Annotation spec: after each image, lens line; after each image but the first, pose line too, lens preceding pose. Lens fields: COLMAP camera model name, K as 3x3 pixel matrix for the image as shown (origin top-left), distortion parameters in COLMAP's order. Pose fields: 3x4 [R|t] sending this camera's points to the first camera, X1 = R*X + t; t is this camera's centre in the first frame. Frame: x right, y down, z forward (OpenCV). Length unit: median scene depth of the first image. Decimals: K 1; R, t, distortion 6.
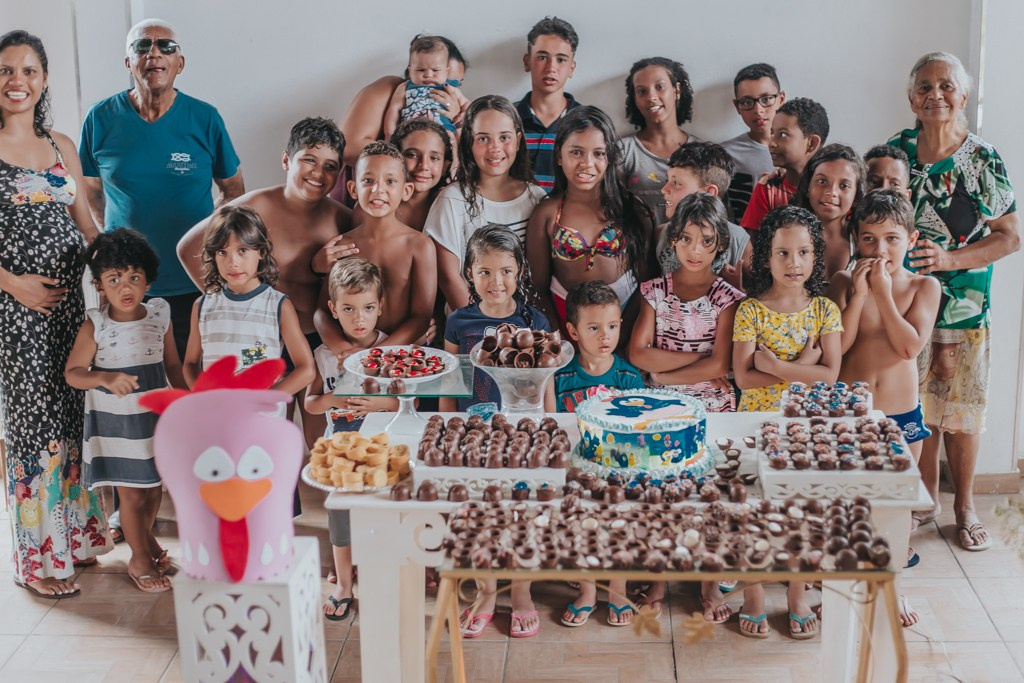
lens RADIAL K [[1566.4, 0, 507.0], [0, 1566.4, 343.6], [0, 0, 1]] dist [-0.076556, 0.000000]
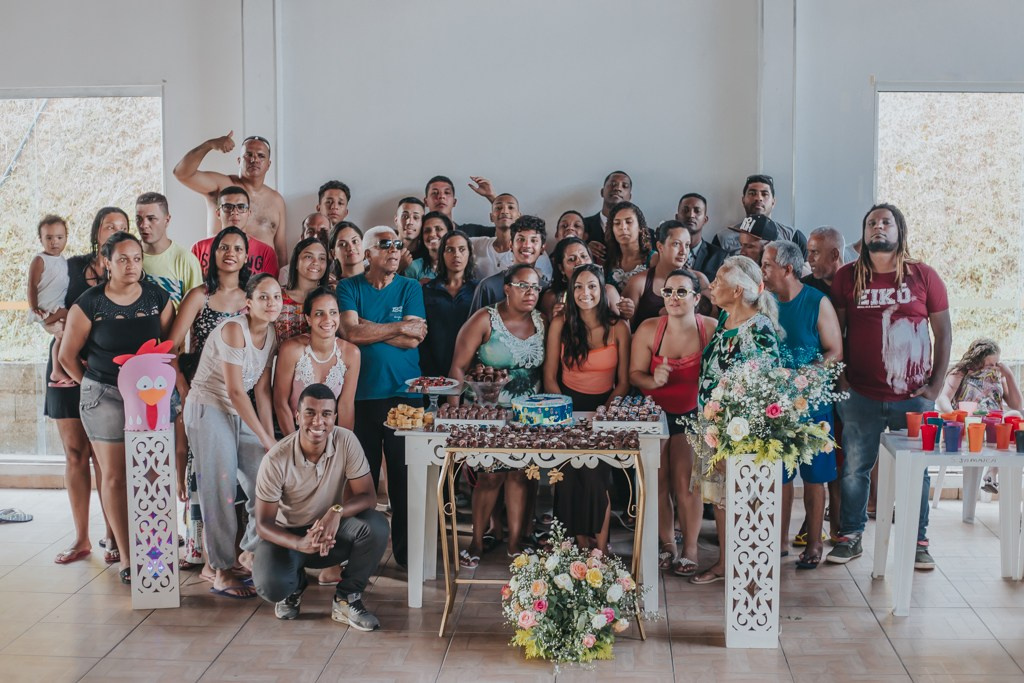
lens RADIAL K [[1566.4, 0, 519.0], [0, 1566.4, 344.3], [0, 0, 1]] dist [-0.076556, 0.000000]
pose [[0.999684, 0.014676, -0.020419, 0.101005], [-0.017601, 0.988326, -0.151332, 0.303040], [0.017960, 0.151644, 0.988272, -1.174101]]
